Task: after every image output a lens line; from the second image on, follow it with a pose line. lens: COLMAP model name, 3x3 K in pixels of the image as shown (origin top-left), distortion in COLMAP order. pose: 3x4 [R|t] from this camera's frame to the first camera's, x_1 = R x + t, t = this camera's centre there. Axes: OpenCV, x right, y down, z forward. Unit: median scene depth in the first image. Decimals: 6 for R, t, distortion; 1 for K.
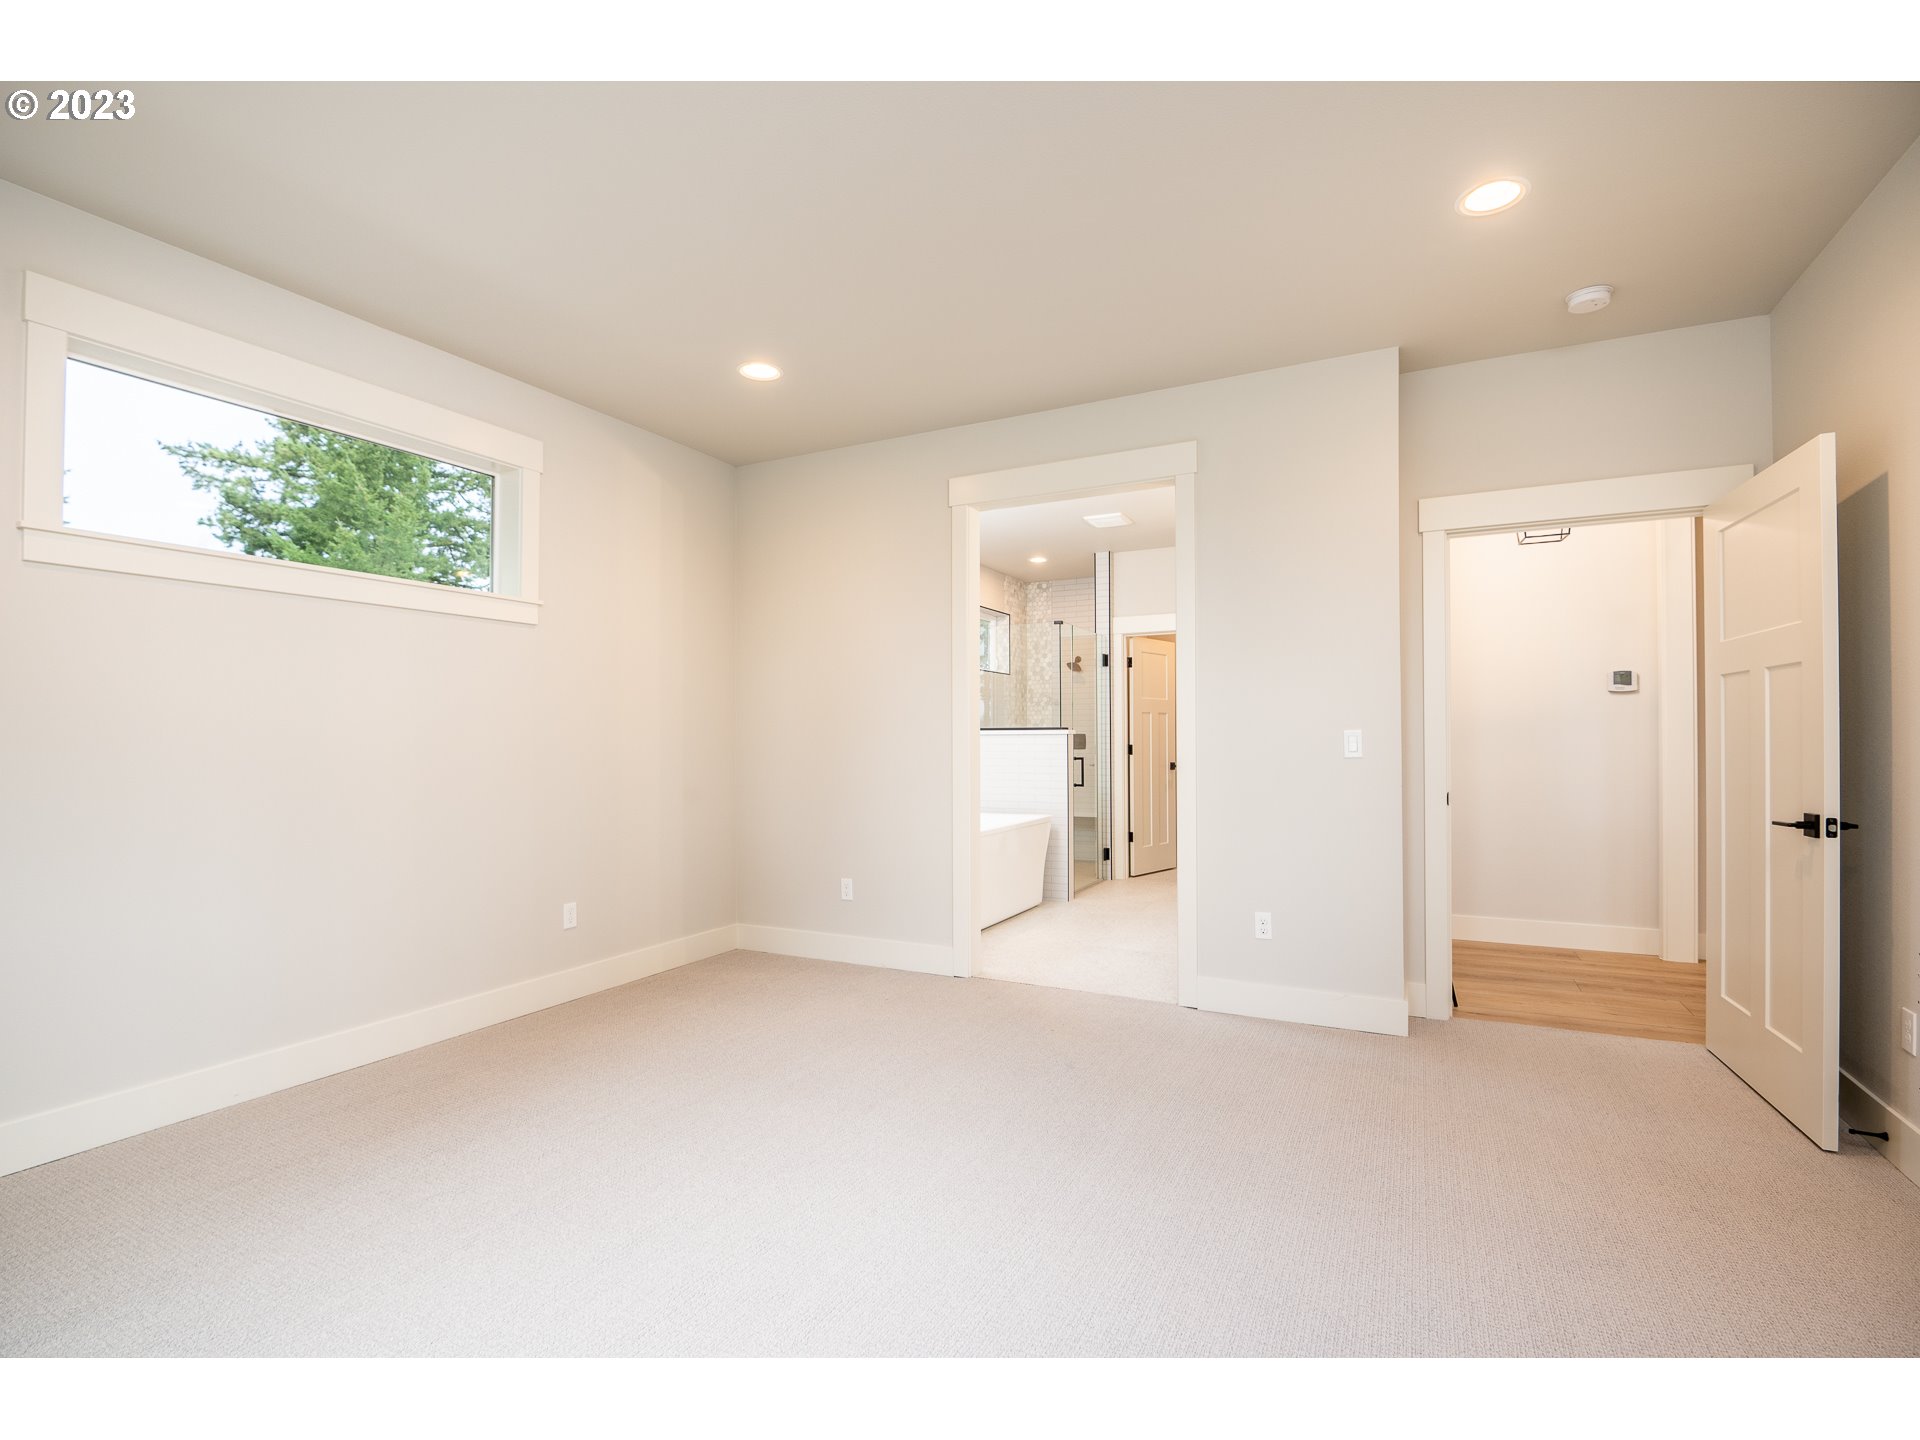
lens RADIAL K [[910.1, 0, 969.0], [0, 910.1, 723.8], [0, 0, 1]] dist [-0.005522, -0.005151]
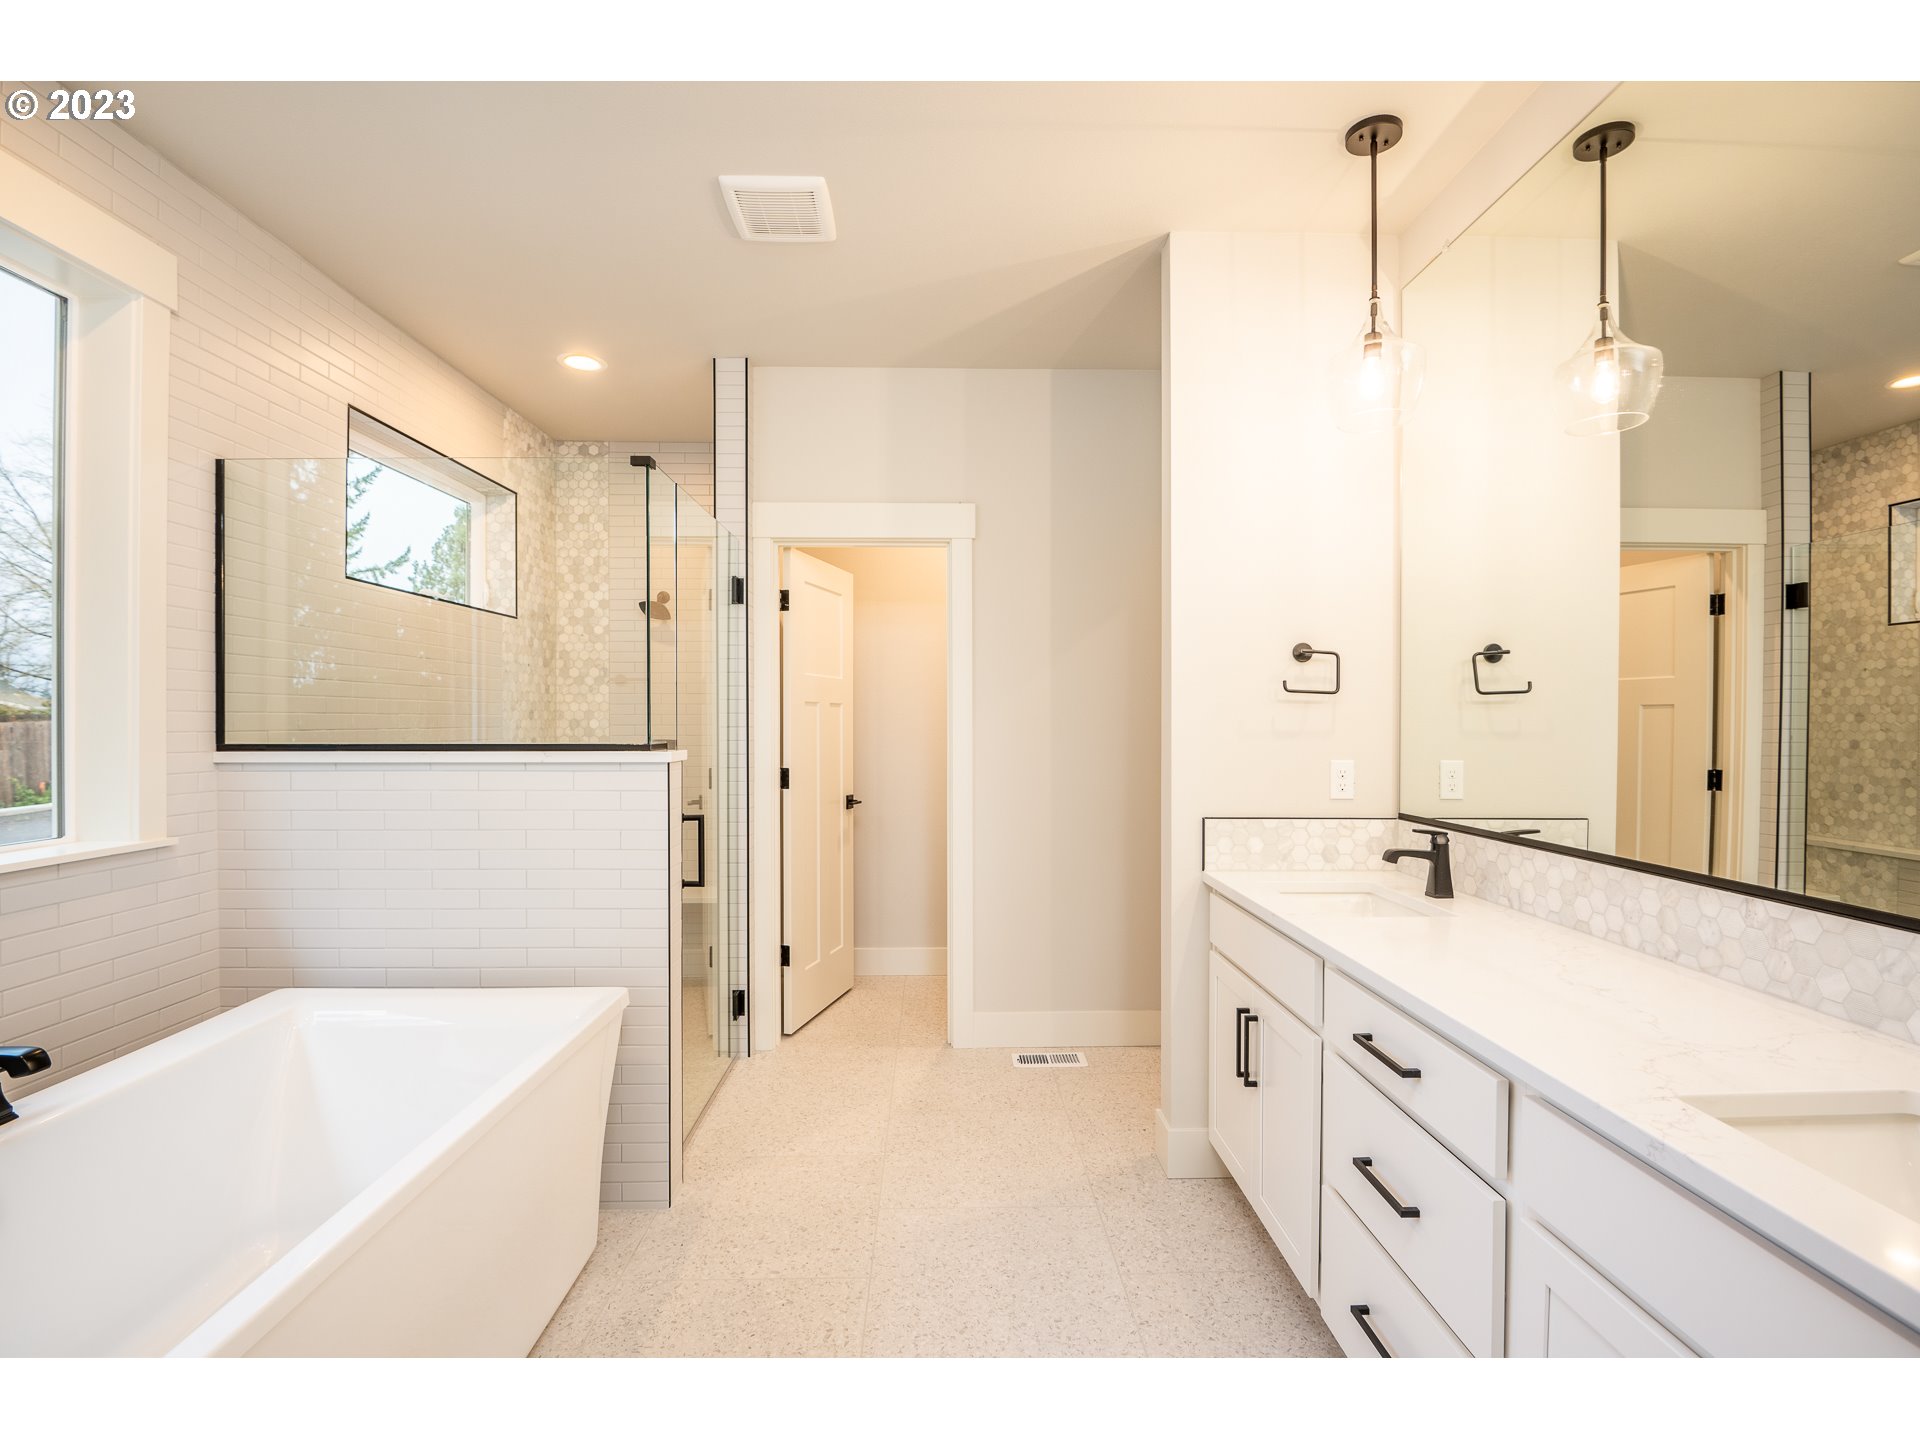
lens RADIAL K [[944.4, 0, 960.0], [0, 944.4, 720.0], [0, 0, 1]] dist [-0.004640, -0.015328]
pose [[0.893858, -0.002728, 0.448342, 0.030577], [-0.006373, 0.999803, 0.018788, -0.011749], [-0.448305, -0.019650, 0.893665, 0.453261]]
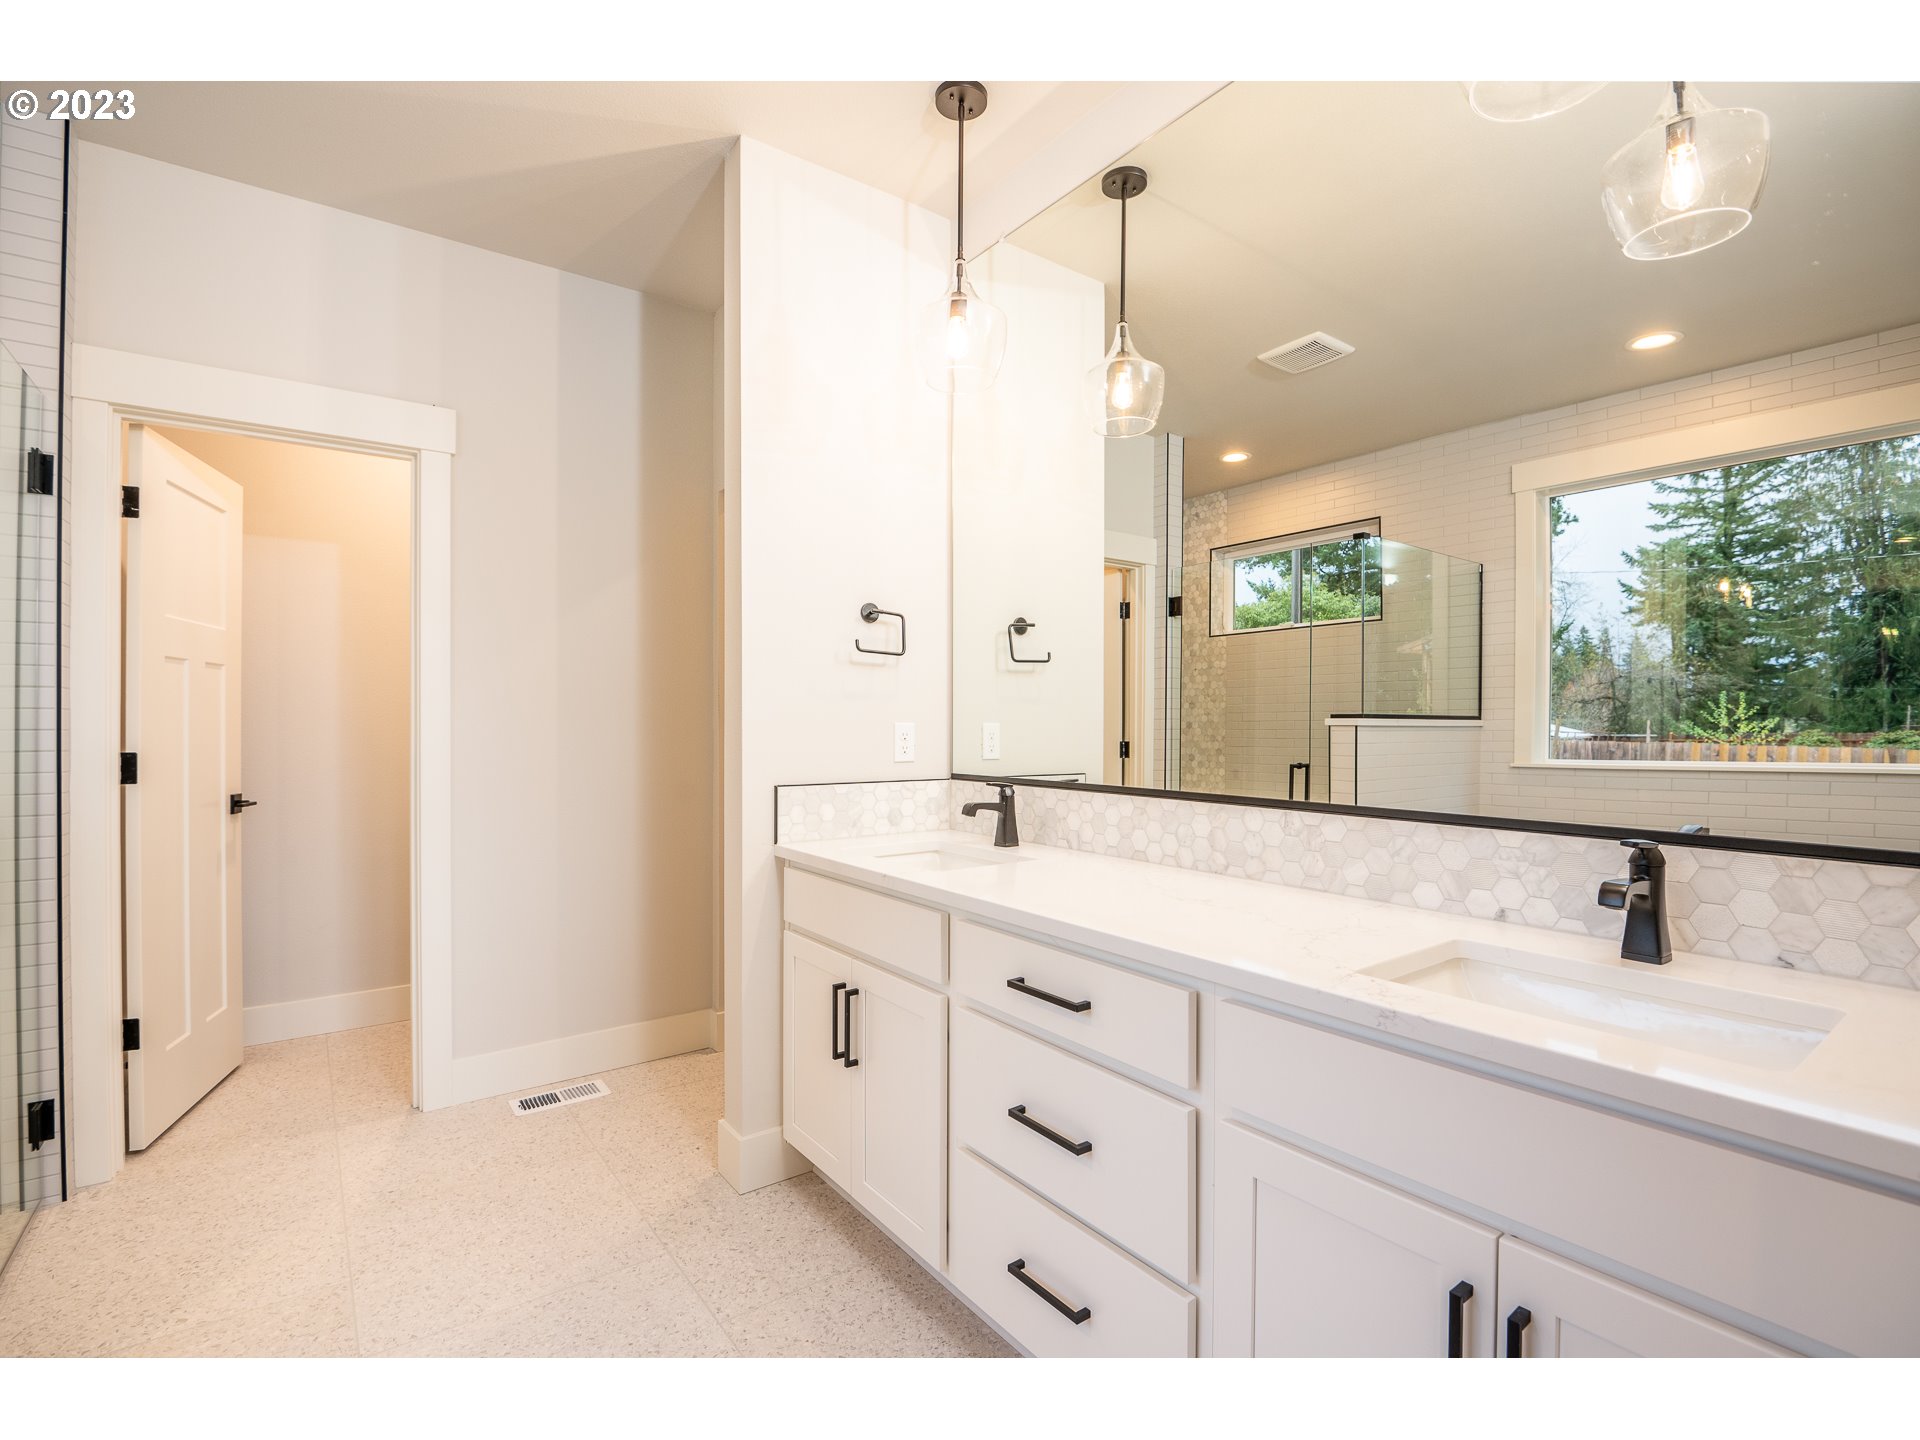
lens RADIAL K [[910.1, 0, 969.0], [0, 910.1, 723.8], [0, 0, 1]] dist [-0.005522, -0.005151]
pose [[0.456425, 0.003764, 0.889754, 0.024032], [-0.010659, 0.999942, 0.001237, 0.008018], [-0.889698, -0.010049, 0.456439, 0.524631]]
